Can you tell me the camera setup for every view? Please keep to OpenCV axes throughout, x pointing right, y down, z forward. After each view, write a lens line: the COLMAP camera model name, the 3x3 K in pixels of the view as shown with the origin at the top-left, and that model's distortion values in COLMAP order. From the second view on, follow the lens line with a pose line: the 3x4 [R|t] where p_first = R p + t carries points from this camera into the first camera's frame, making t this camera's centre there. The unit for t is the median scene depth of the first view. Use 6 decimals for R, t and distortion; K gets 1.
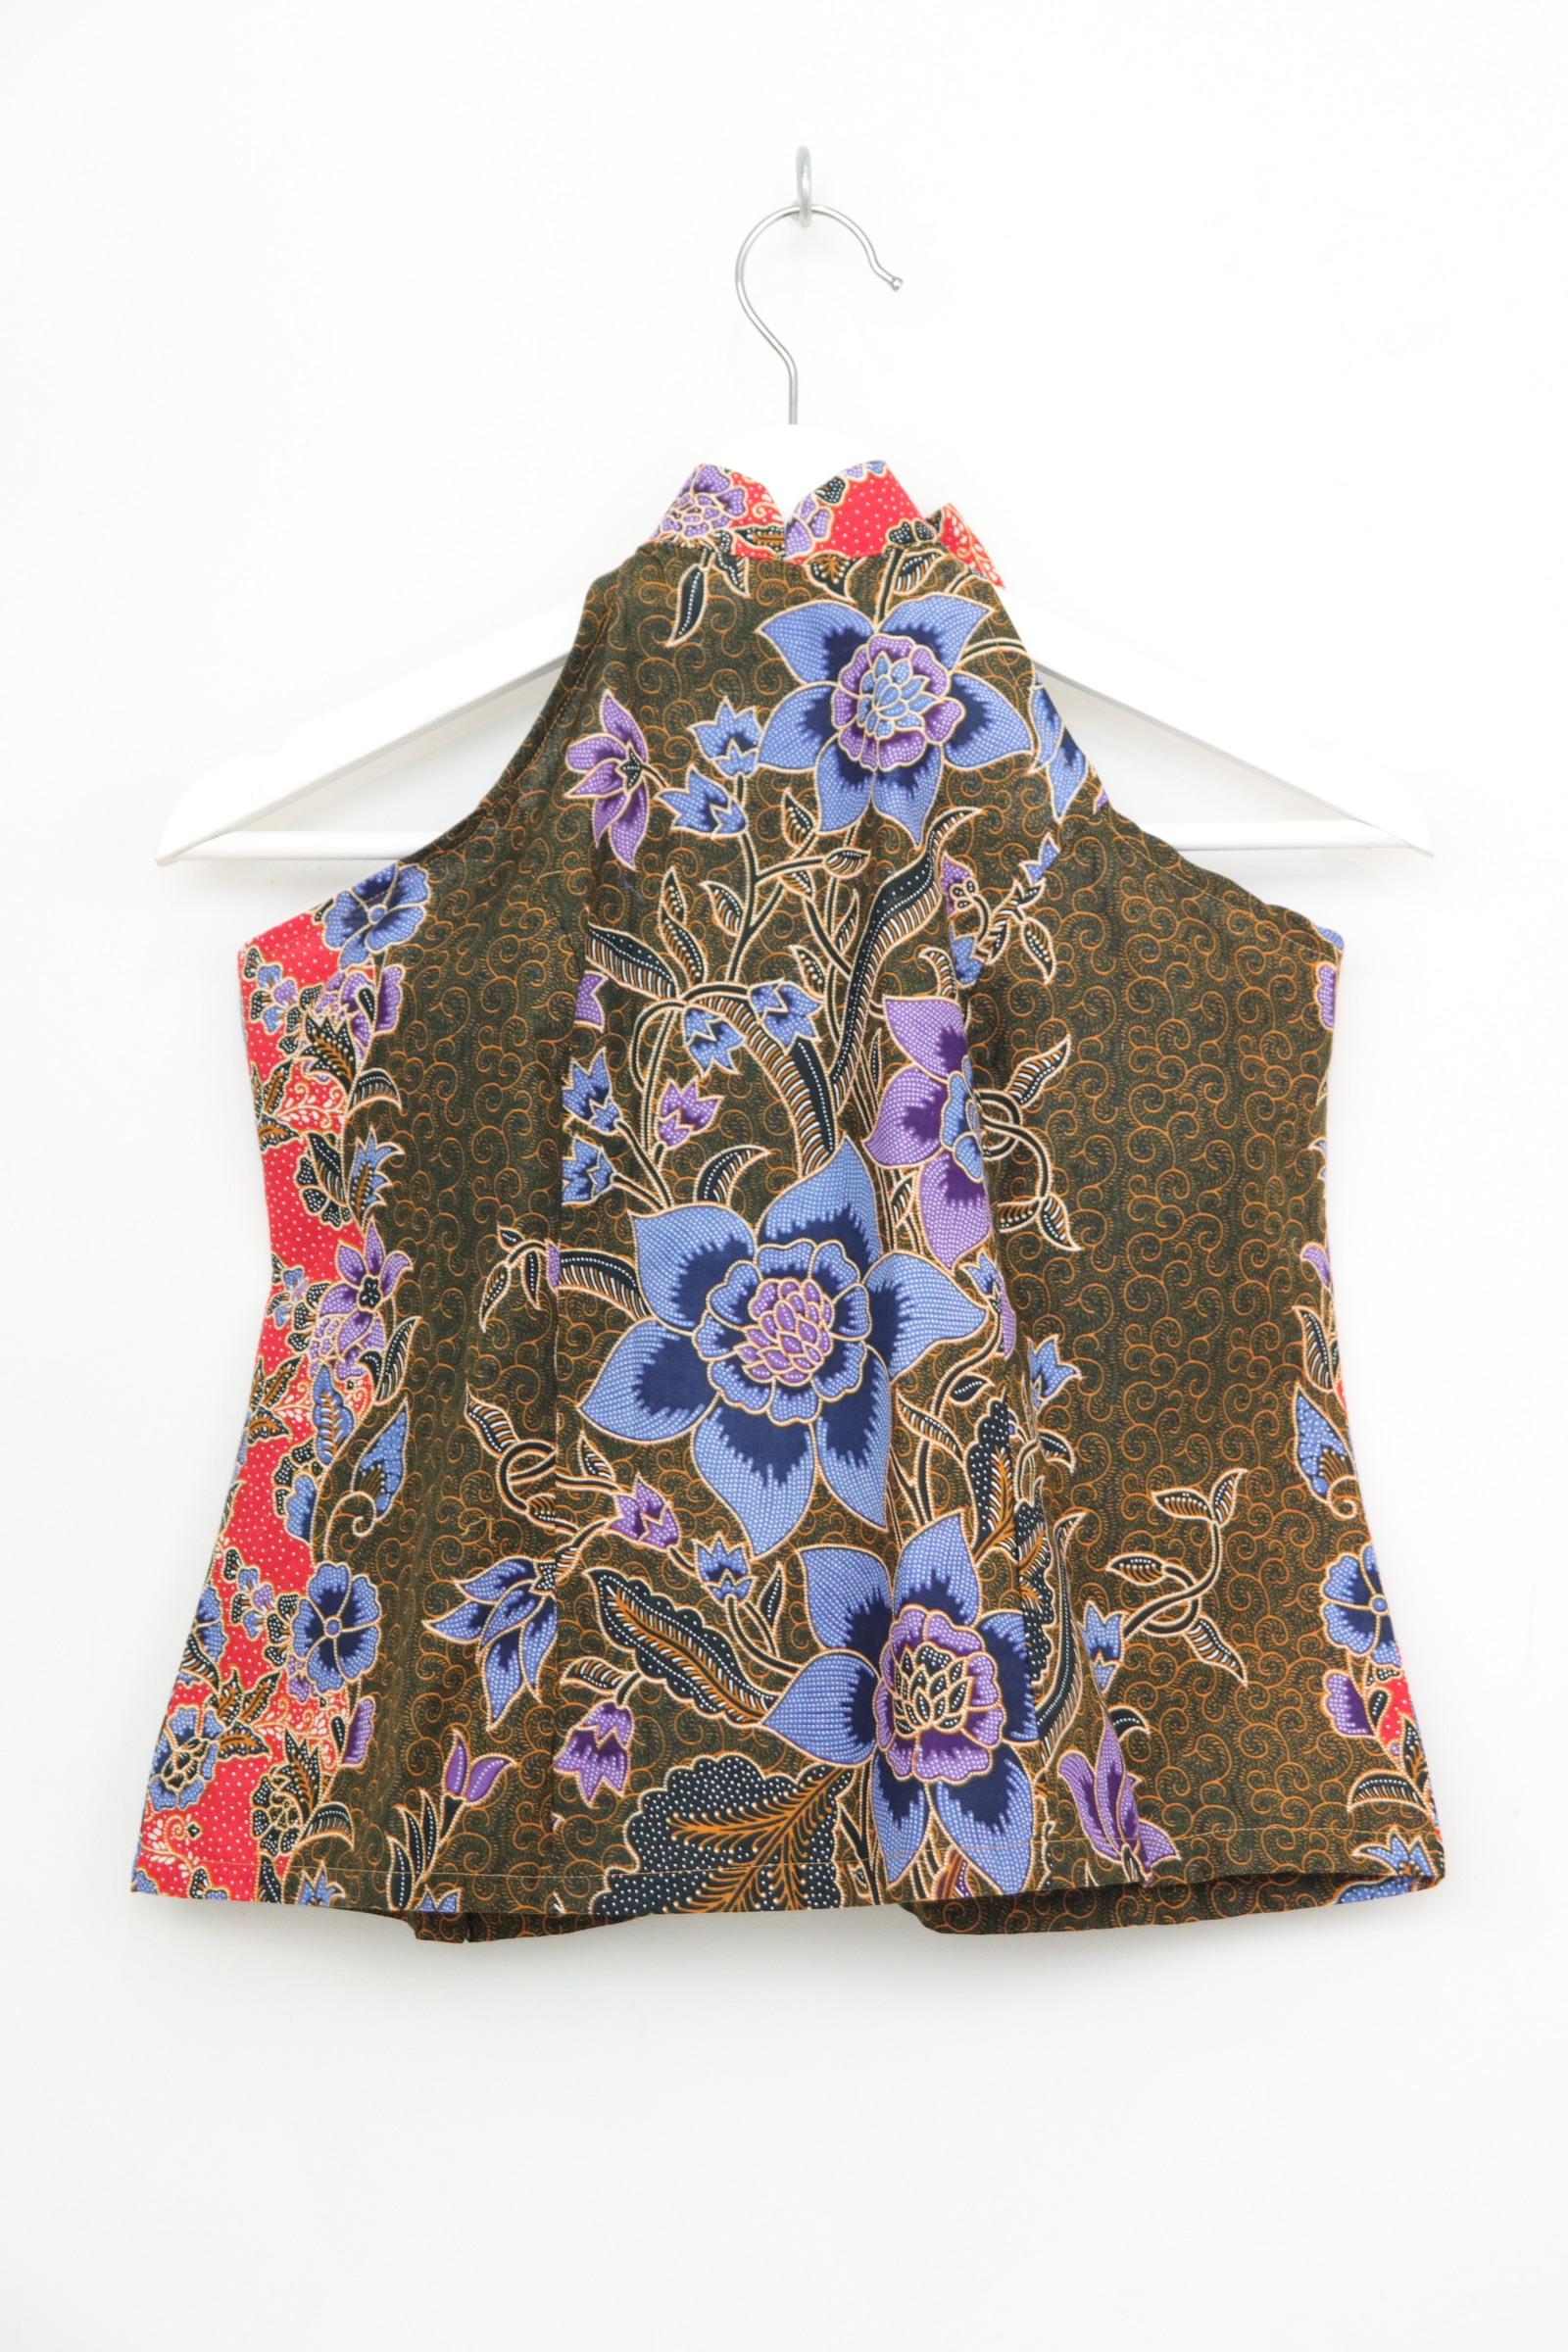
lens RADIAL K [[4346.2, 0, 786.9], [0, 4346.2, 1176.3], [0, 0, 1]] dist [0.179953, 0.000000]
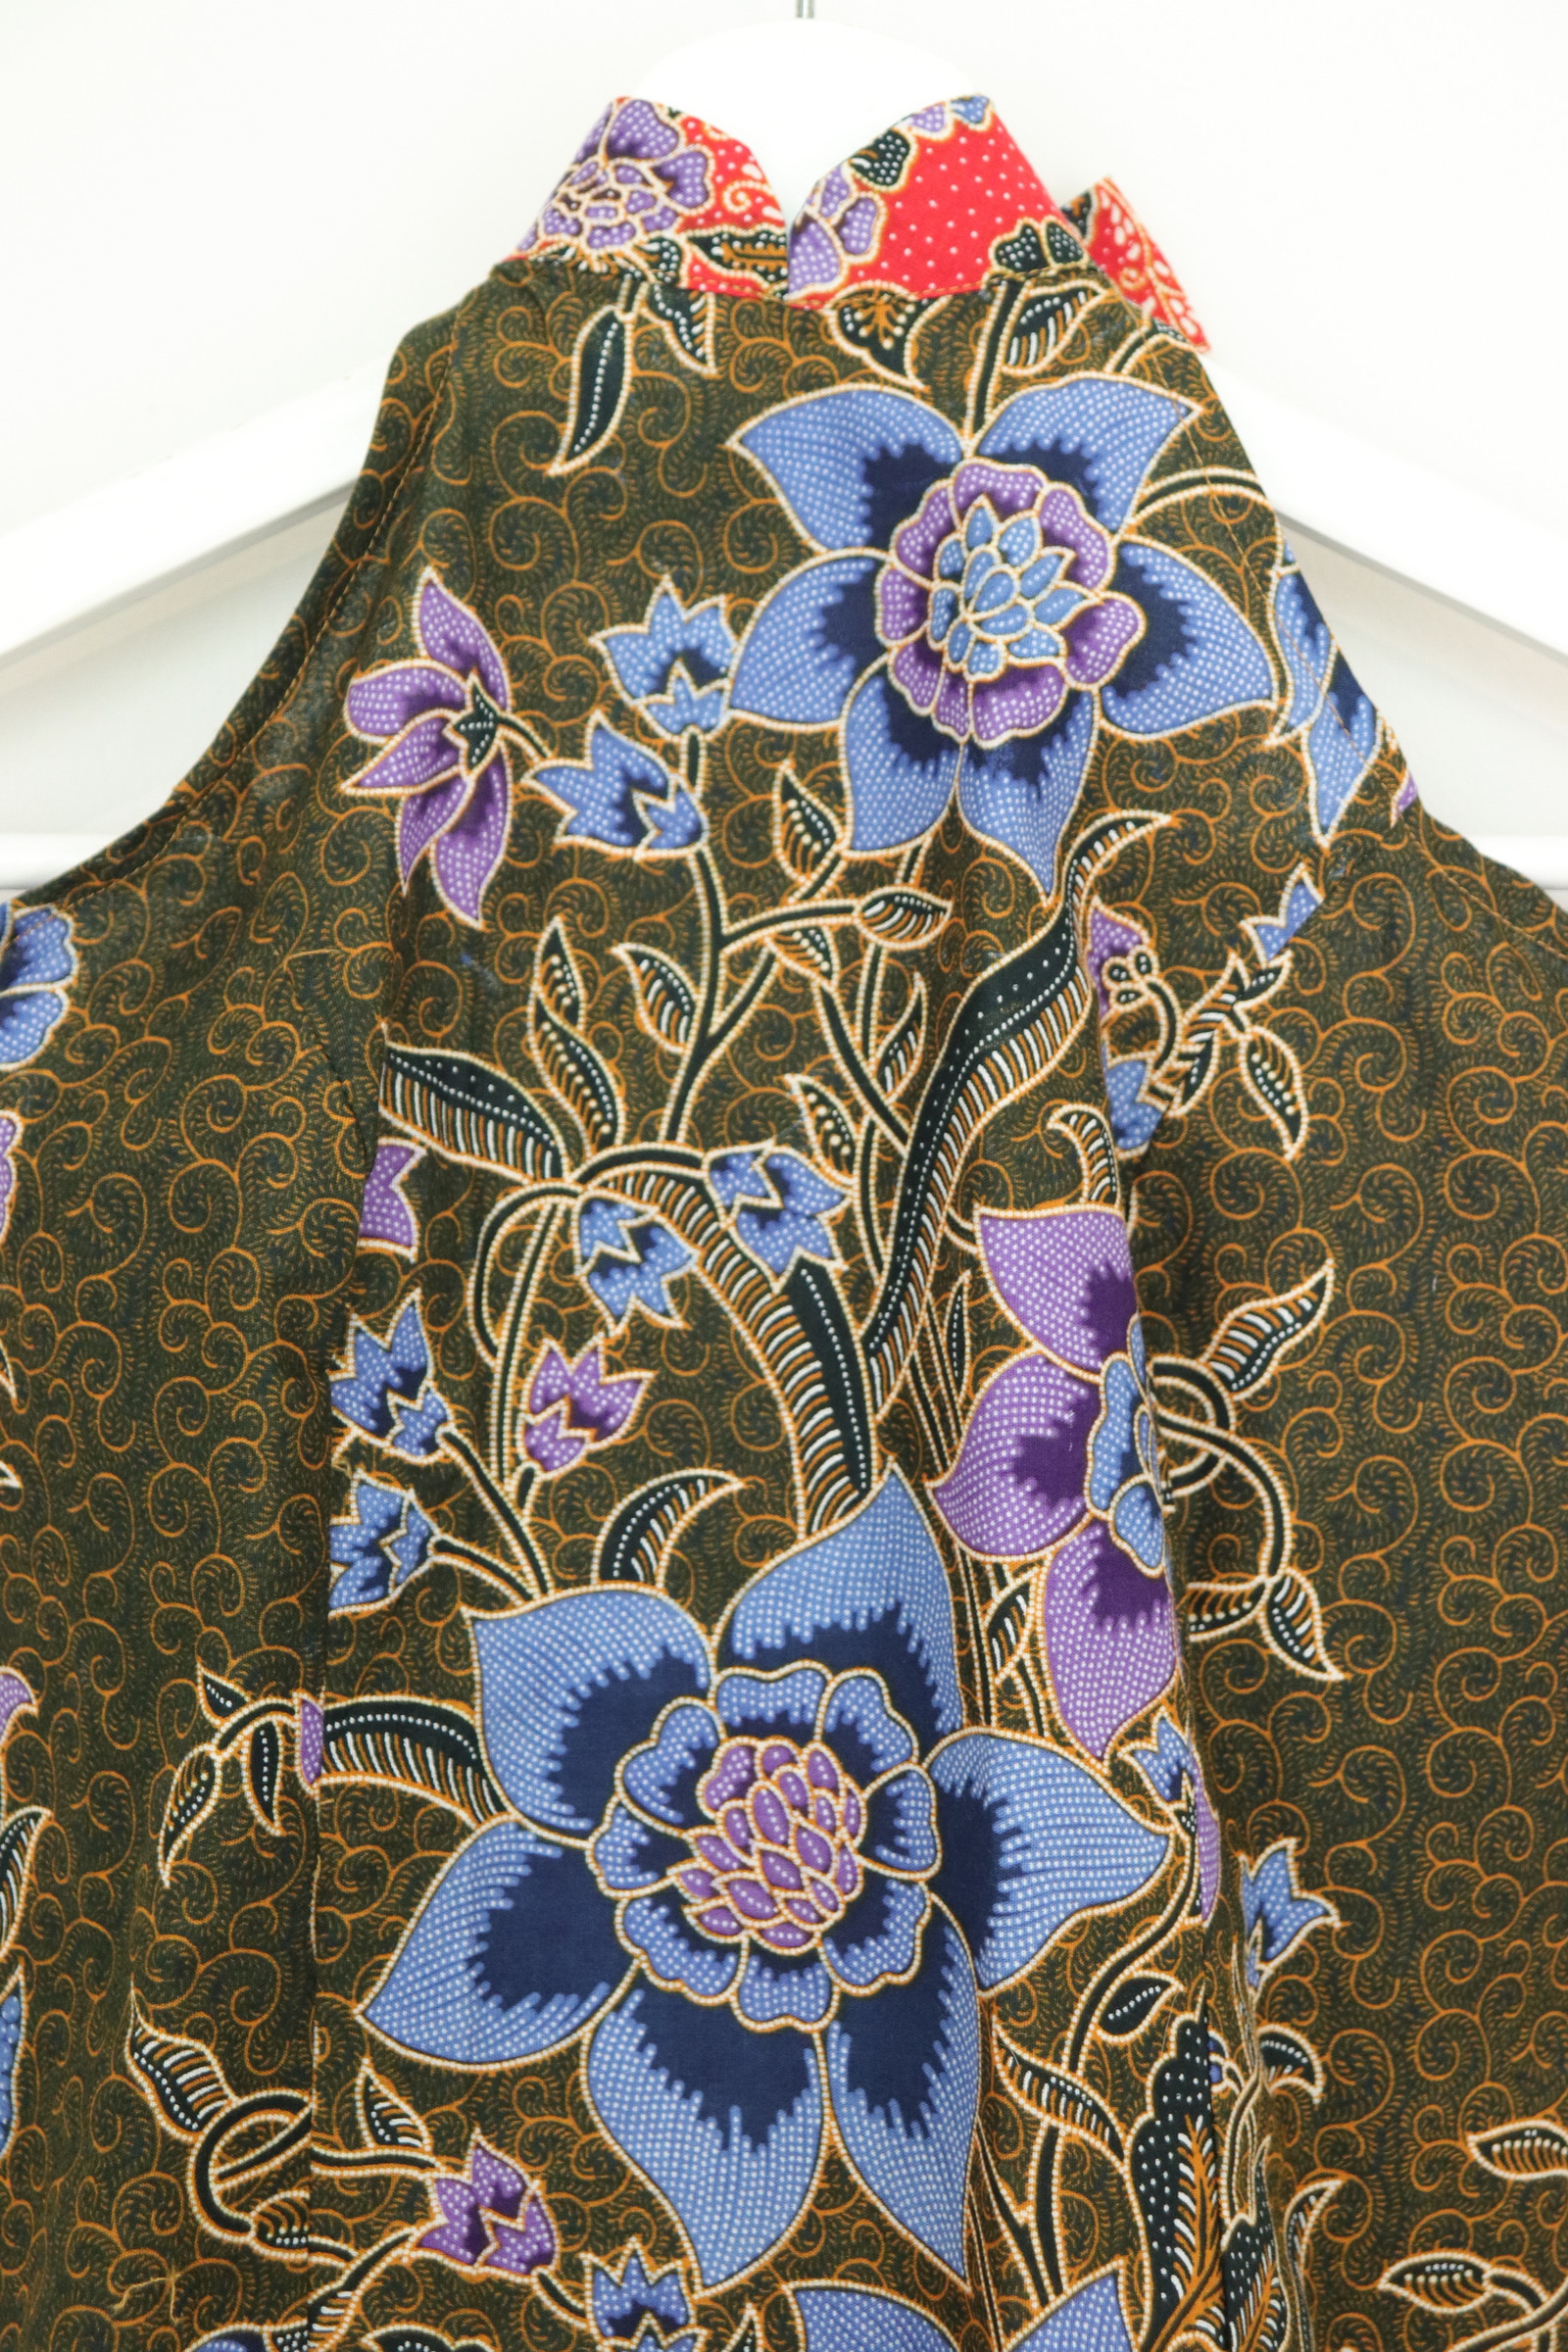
lens RADIAL K [[4346.2, 0, 788.1], [0, 4346.2, 1185.9], [0, 0, 1]] dist [0.179953, 0.000000]
pose [[0.999716, 0.012582, 0.020253, -0.009373], [-0.014883, 0.992925, 0.117805, -0.100790], [-0.018627, -0.118073, 0.992830, 0.494866]]
